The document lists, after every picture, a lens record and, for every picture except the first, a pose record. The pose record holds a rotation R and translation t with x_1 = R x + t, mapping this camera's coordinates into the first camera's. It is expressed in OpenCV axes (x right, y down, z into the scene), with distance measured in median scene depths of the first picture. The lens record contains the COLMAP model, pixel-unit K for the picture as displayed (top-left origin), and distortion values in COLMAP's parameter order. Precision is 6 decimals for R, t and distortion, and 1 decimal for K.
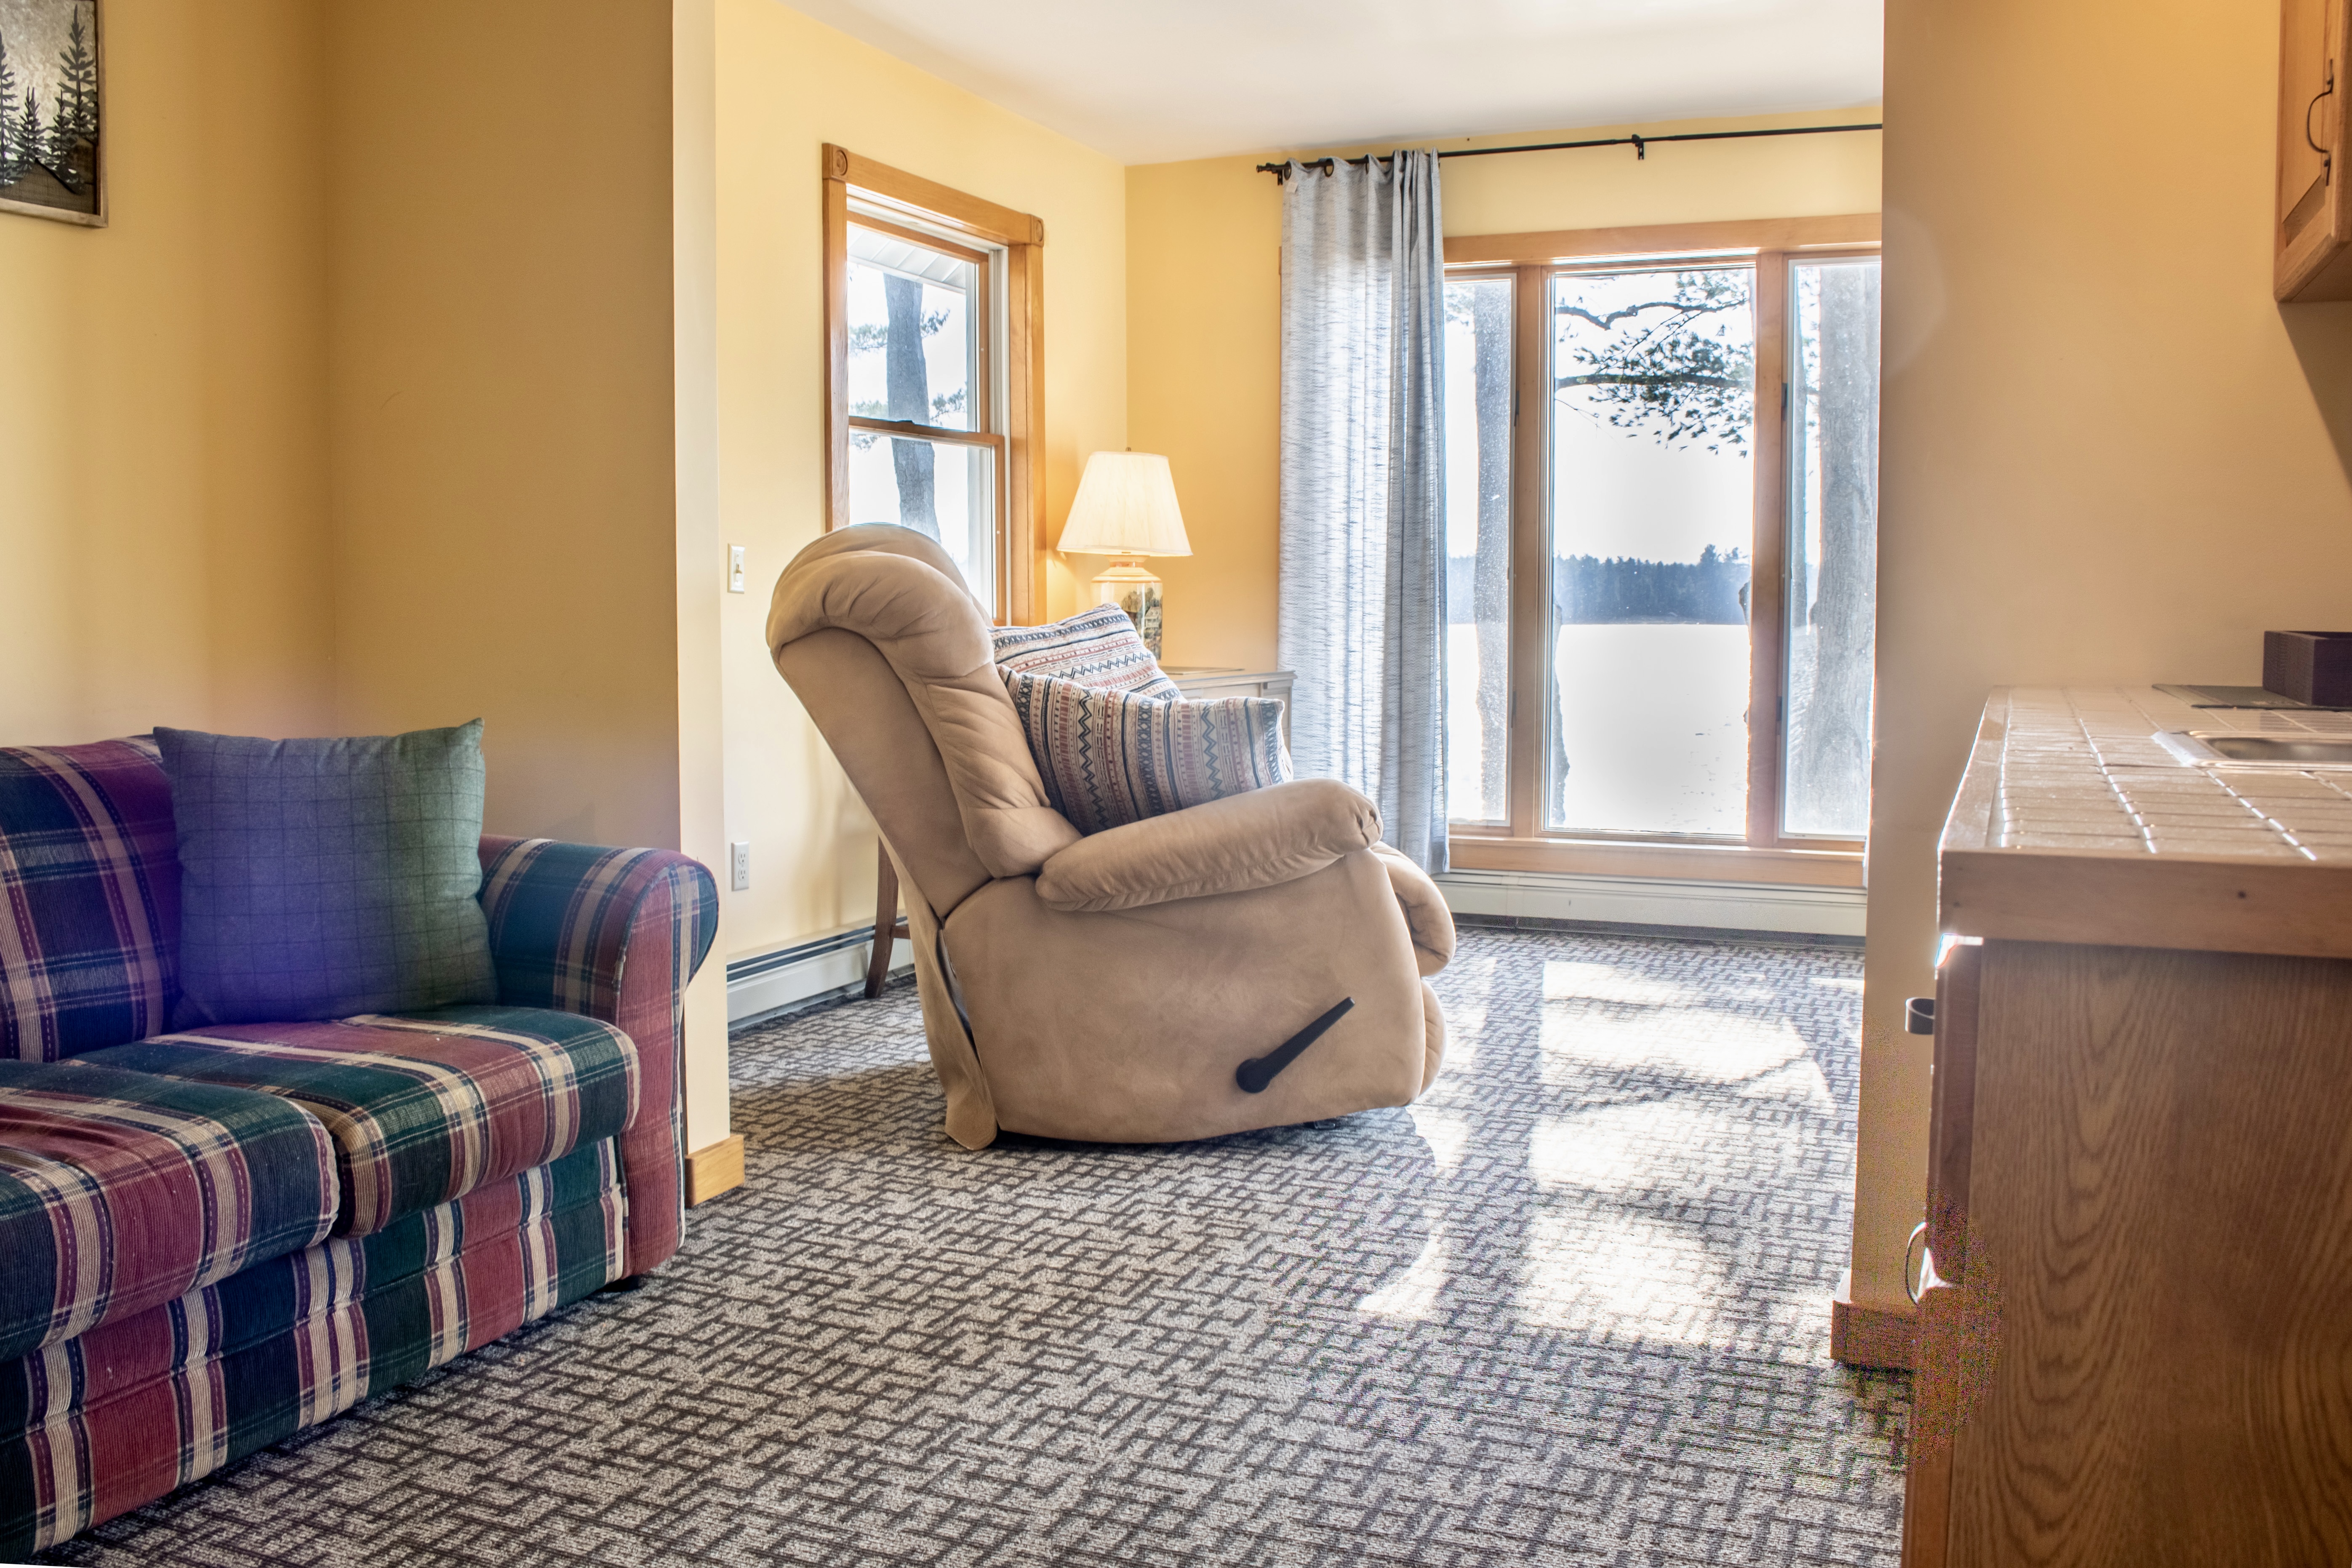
lens RADIAL K [[2017.5, 0, 1169.4], [0, 2017.5, 773.2], [0, 0, 1]] dist [-0.162796, 0.129156]
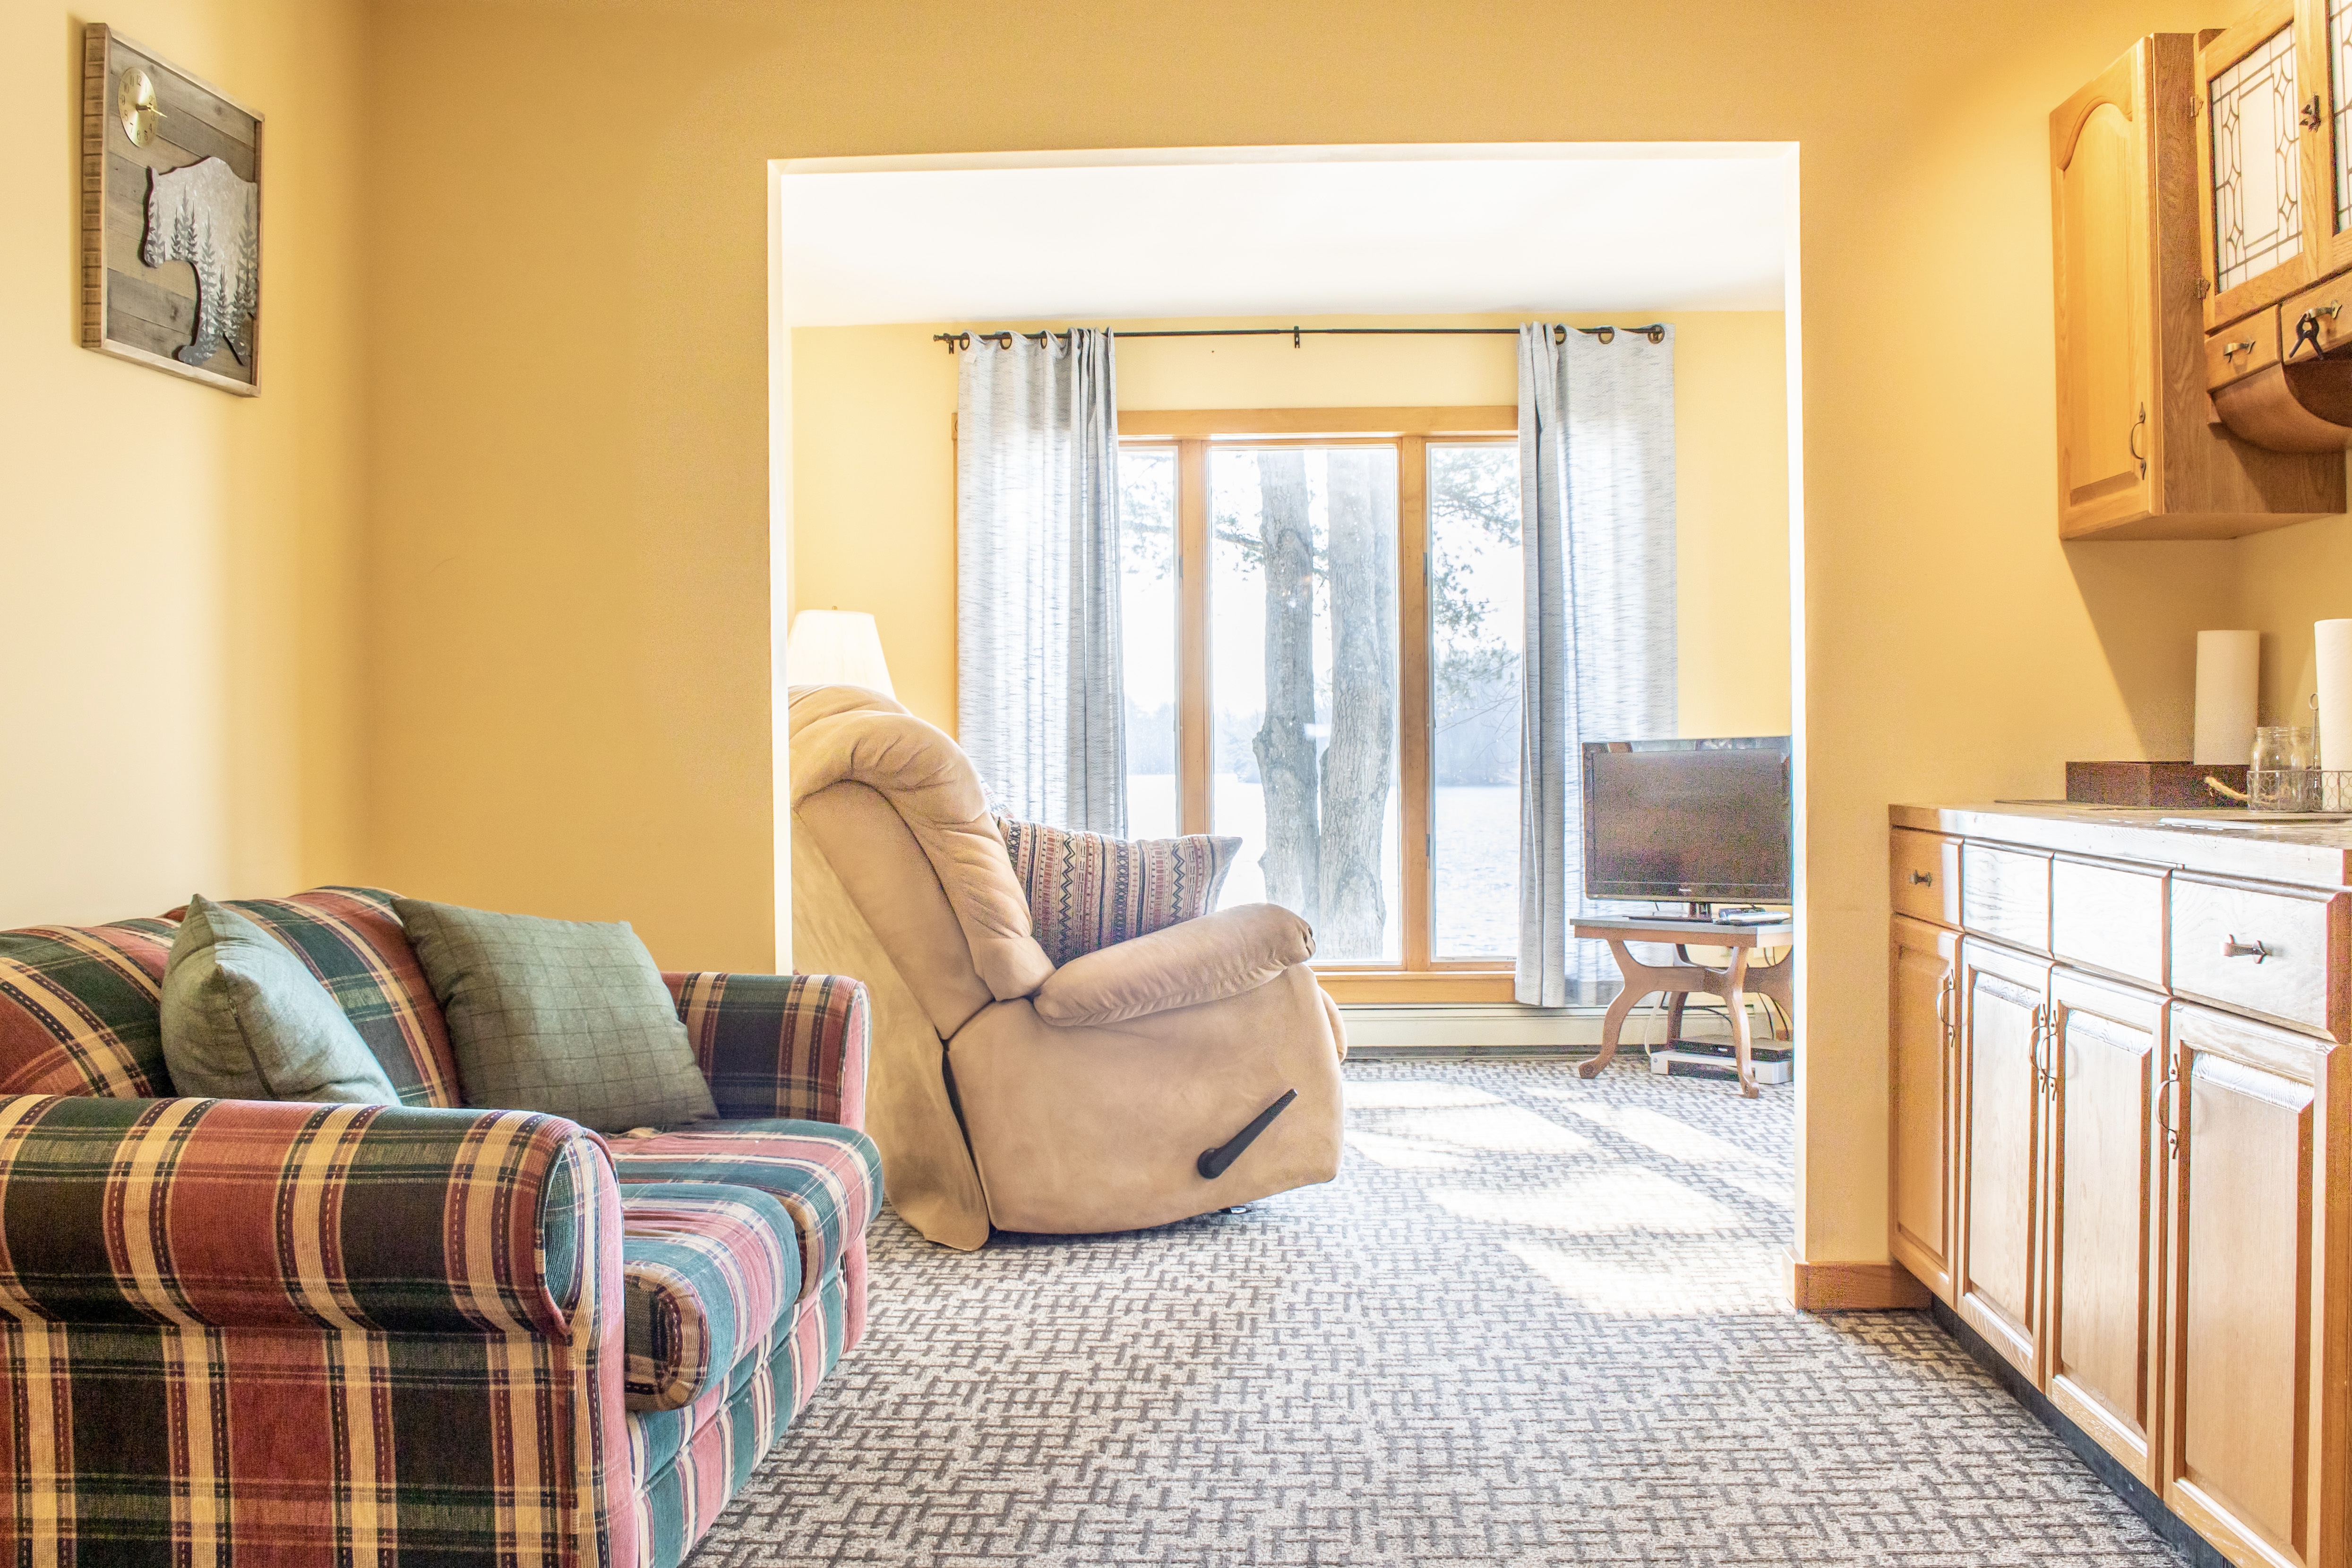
lens RADIAL K [[2289.4, 0, 1175.2], [0, 2289.4, 797.4], [0, 0, 1]] dist [-0.170996, 0.161207]
pose [[0.937506, -0.016087, 0.347596, -0.445954], [0.039130, 0.997468, -0.059377, 0.018968], [-0.345761, 0.069268, 0.935762, -0.238868]]
